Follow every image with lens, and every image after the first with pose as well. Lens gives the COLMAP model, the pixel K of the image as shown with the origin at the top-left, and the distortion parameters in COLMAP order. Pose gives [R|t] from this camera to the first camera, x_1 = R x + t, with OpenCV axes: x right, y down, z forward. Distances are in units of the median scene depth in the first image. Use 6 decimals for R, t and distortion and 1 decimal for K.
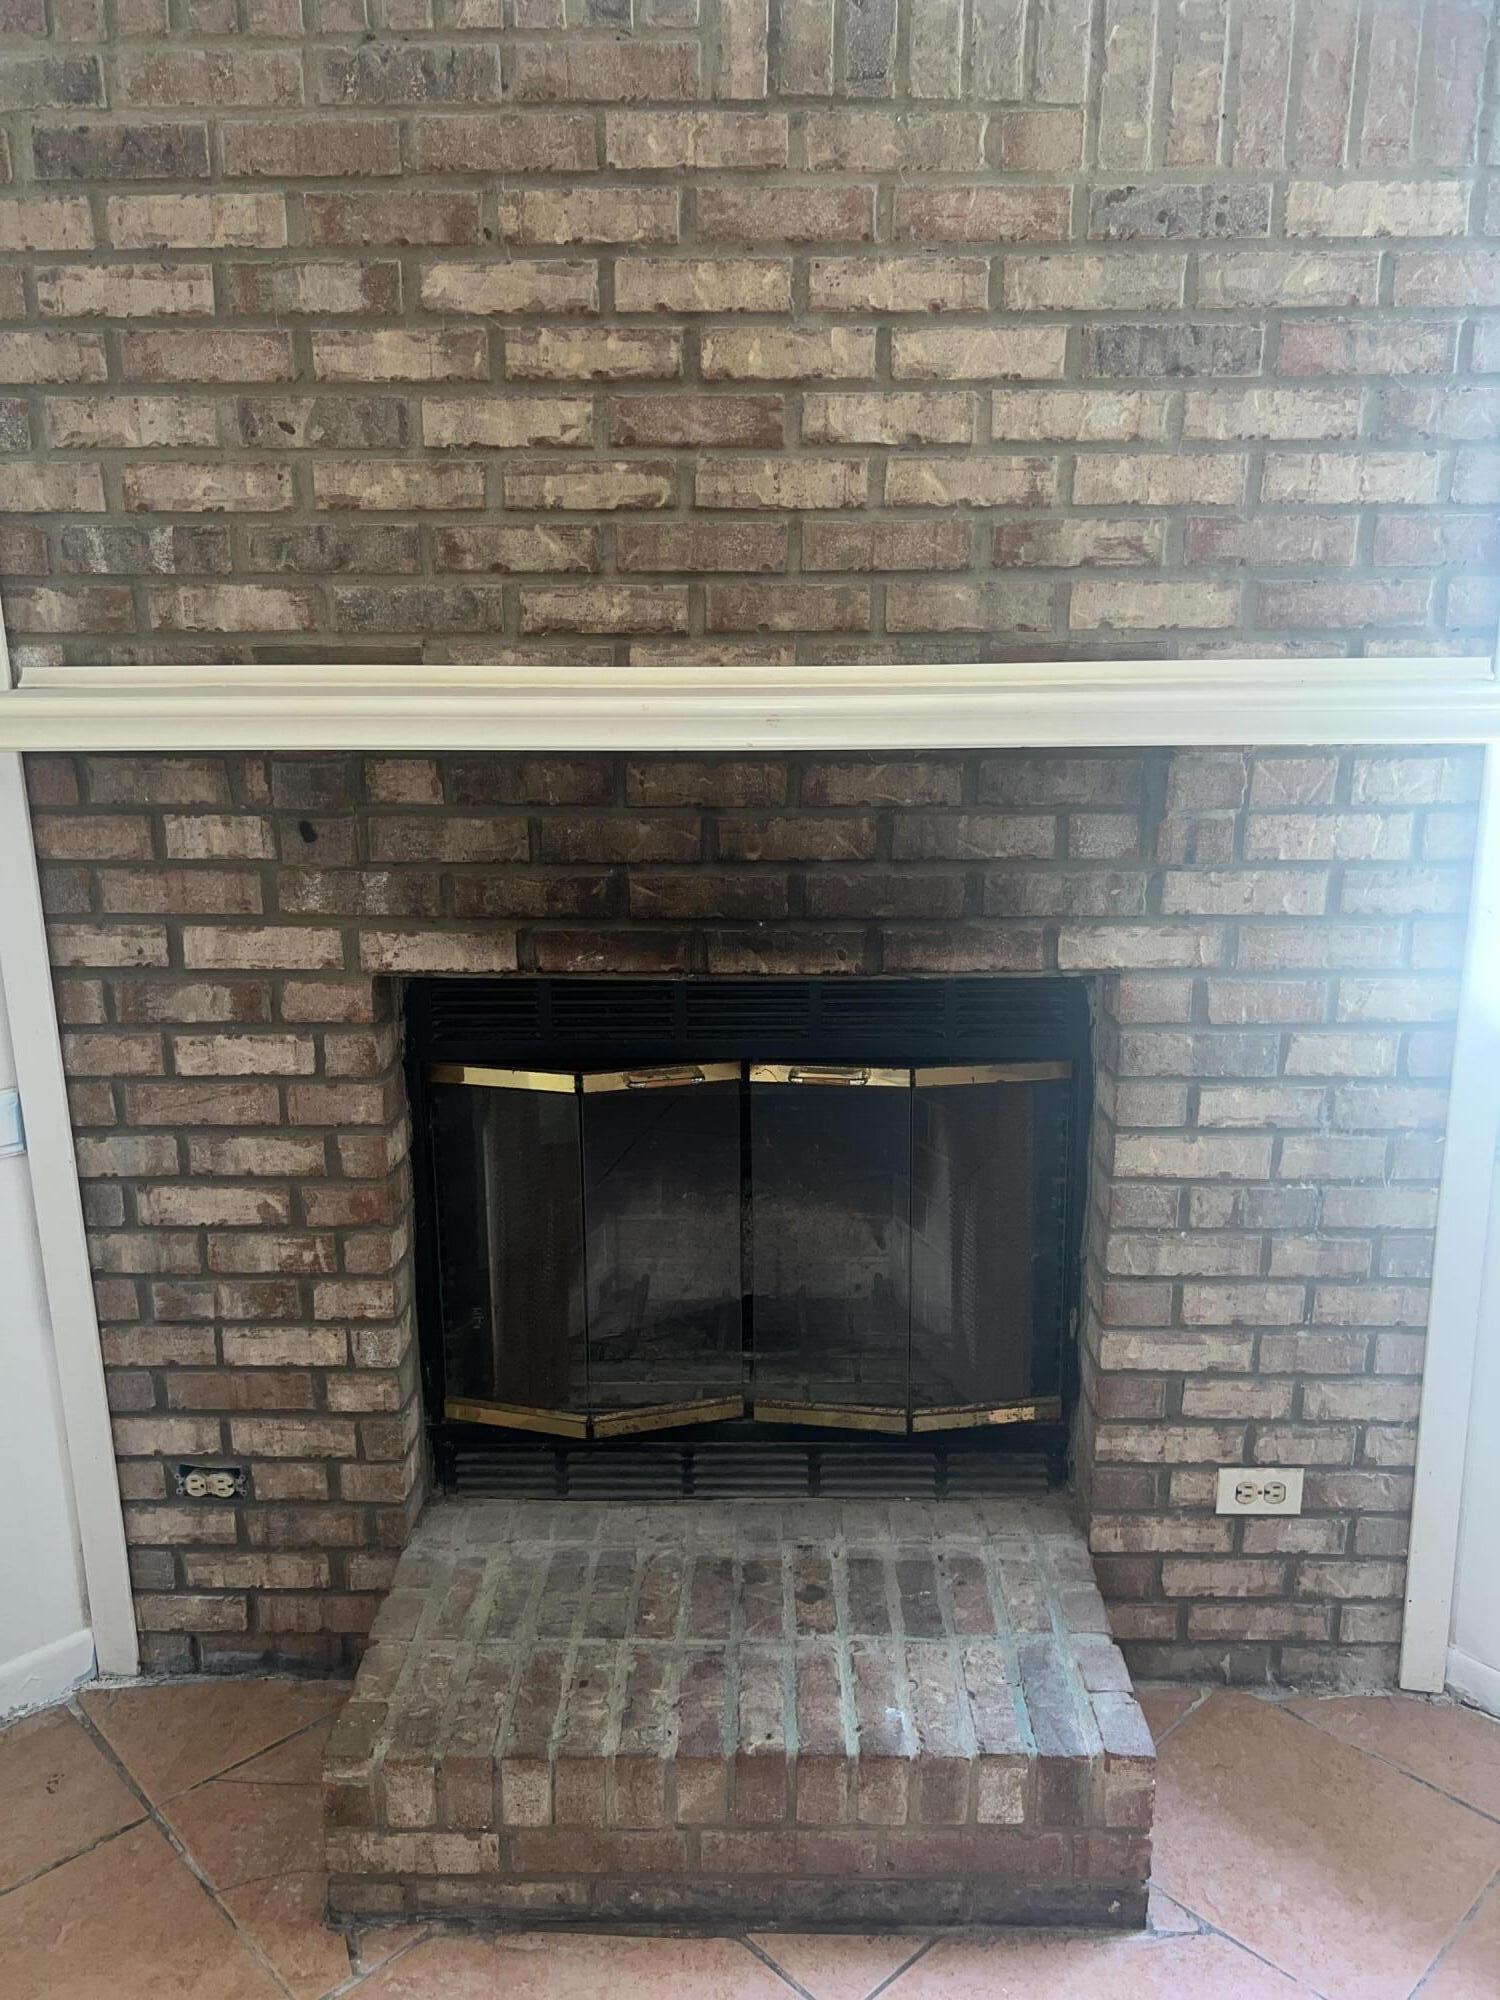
lens RADIAL K [[1522.4, 0, 752.1], [0, 1522.4, 994.7], [0, 0, 1]] dist [0.027316, -0.042851]
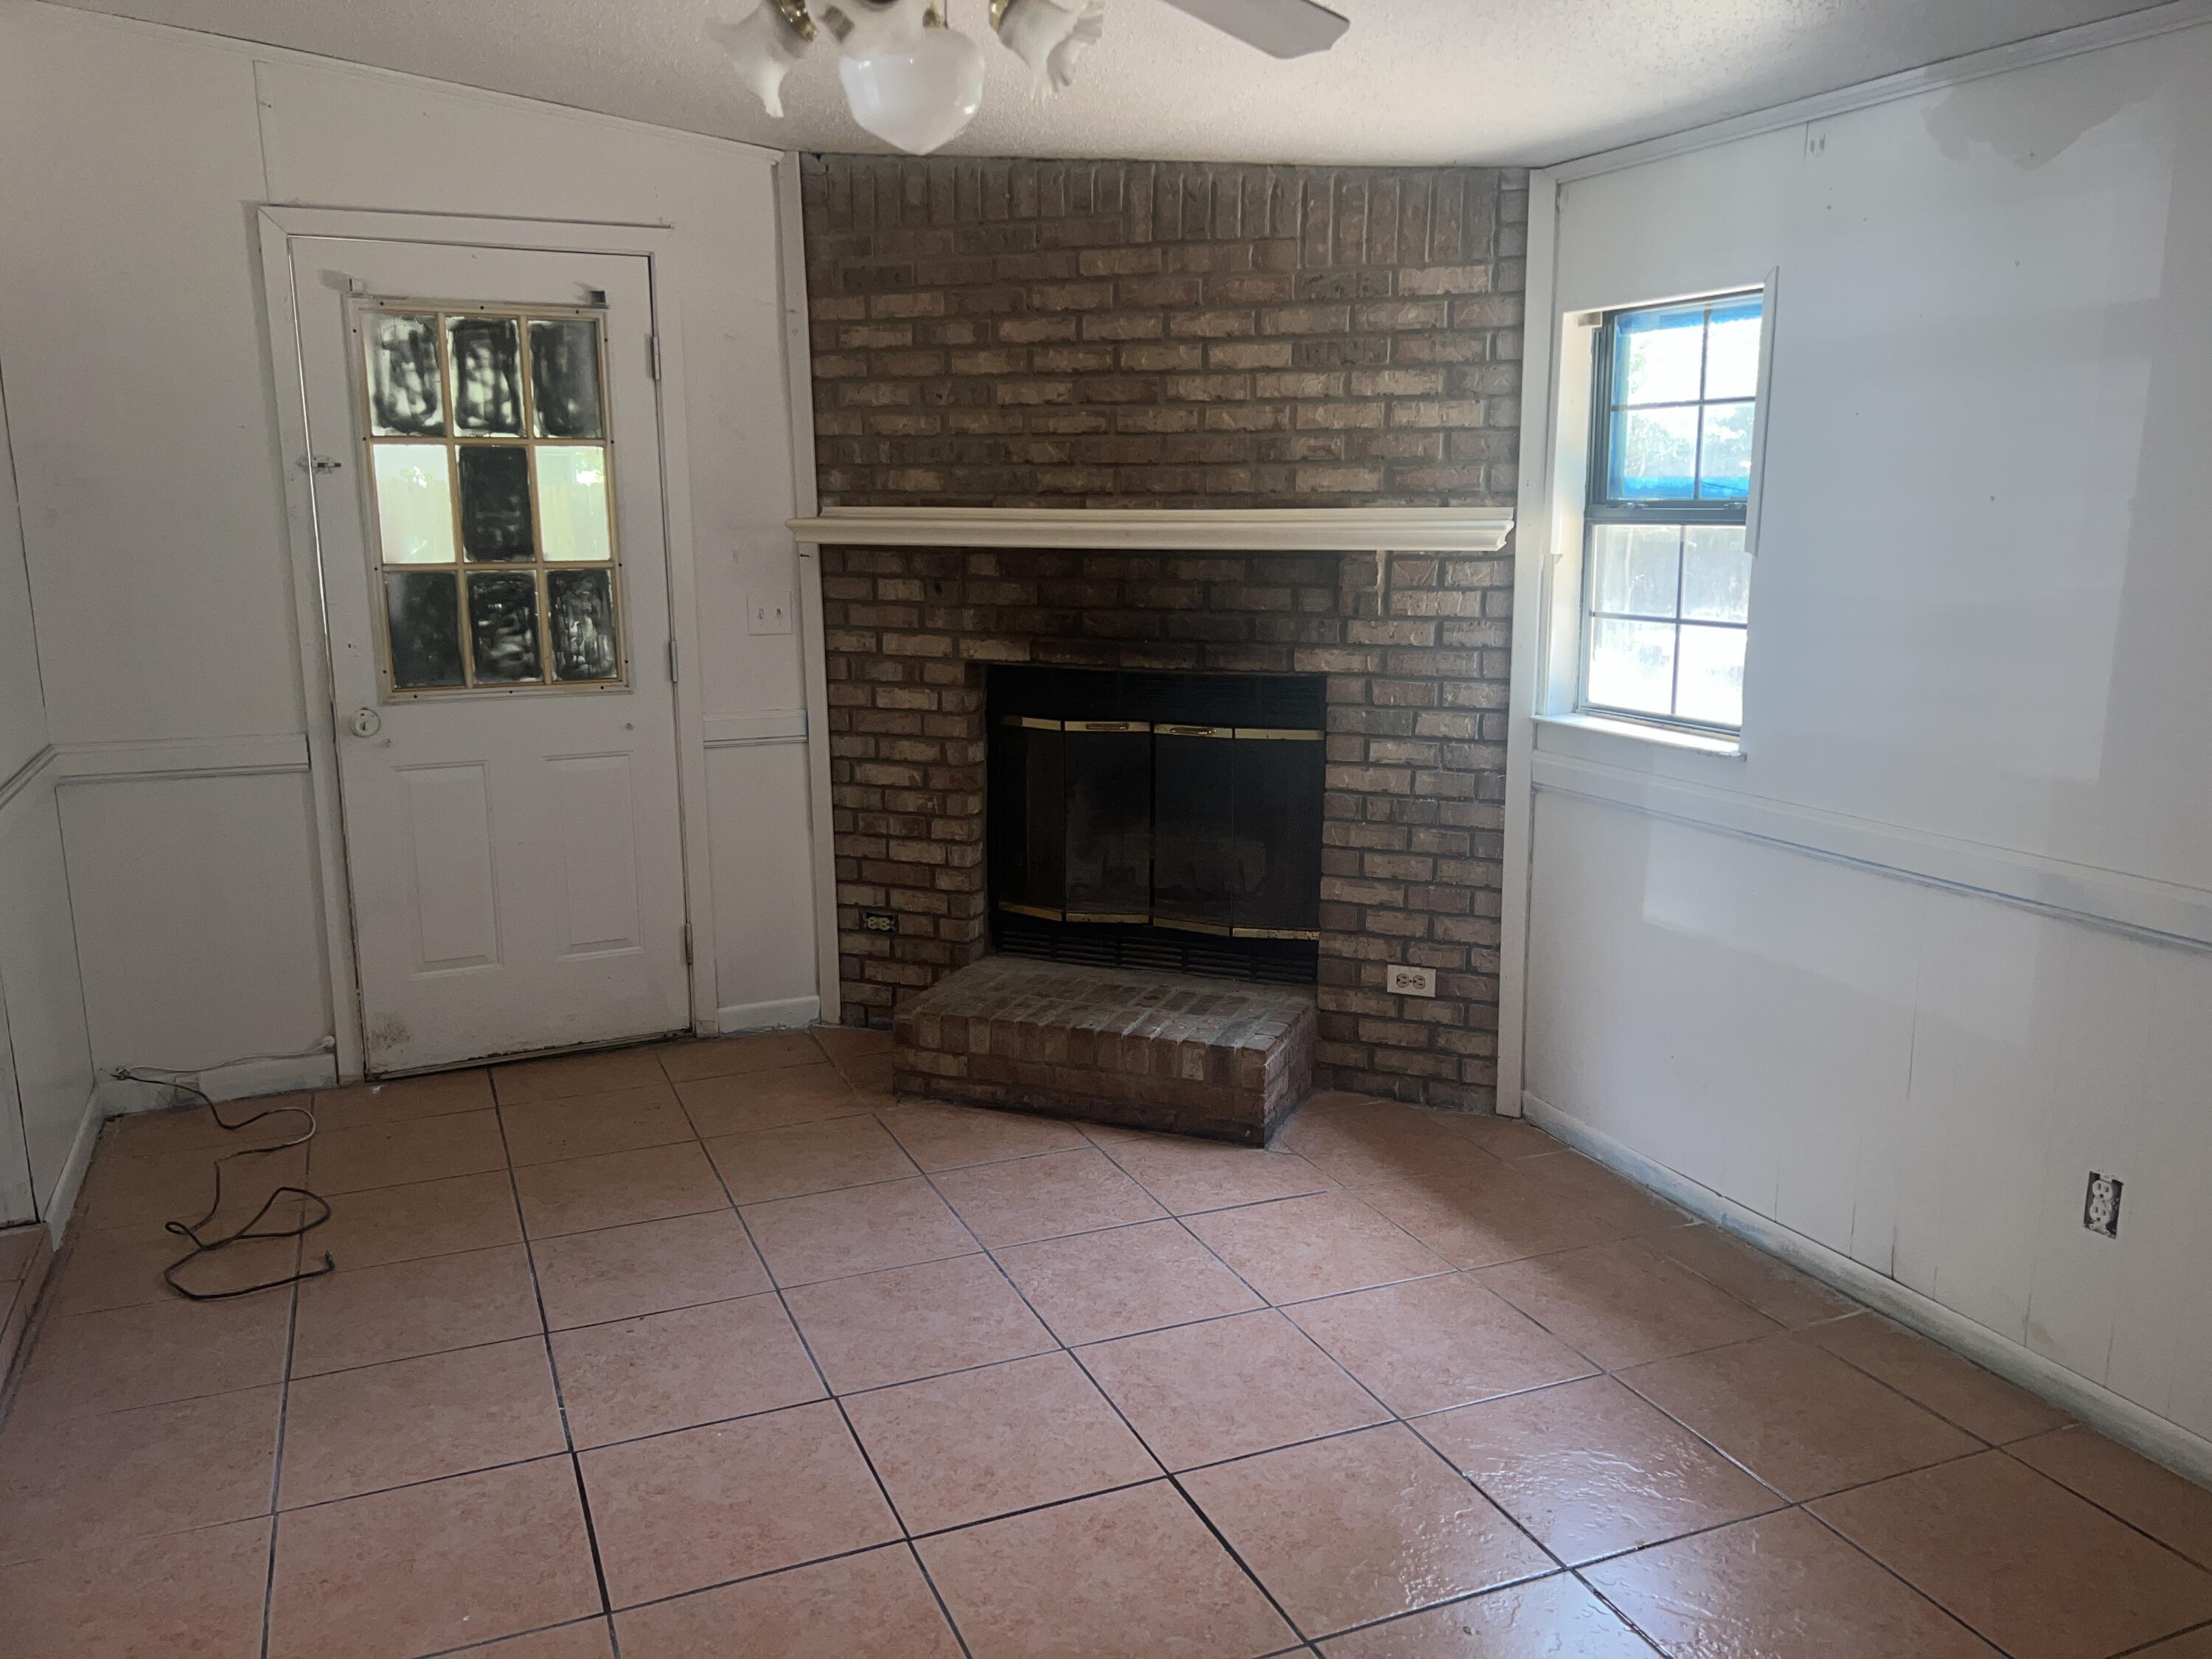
lens RADIAL K [[1683.7, 0, 1104.2], [0, 1683.7, 822.9], [0, 0, 1]] dist [0.027316, -0.042851]
pose [[0.936481, 0.072791, -0.343083, 0.731579], [-0.087157, 0.995839, -0.026620, 0.254275], [0.339717, 0.054832, 0.938928, -1.057895]]
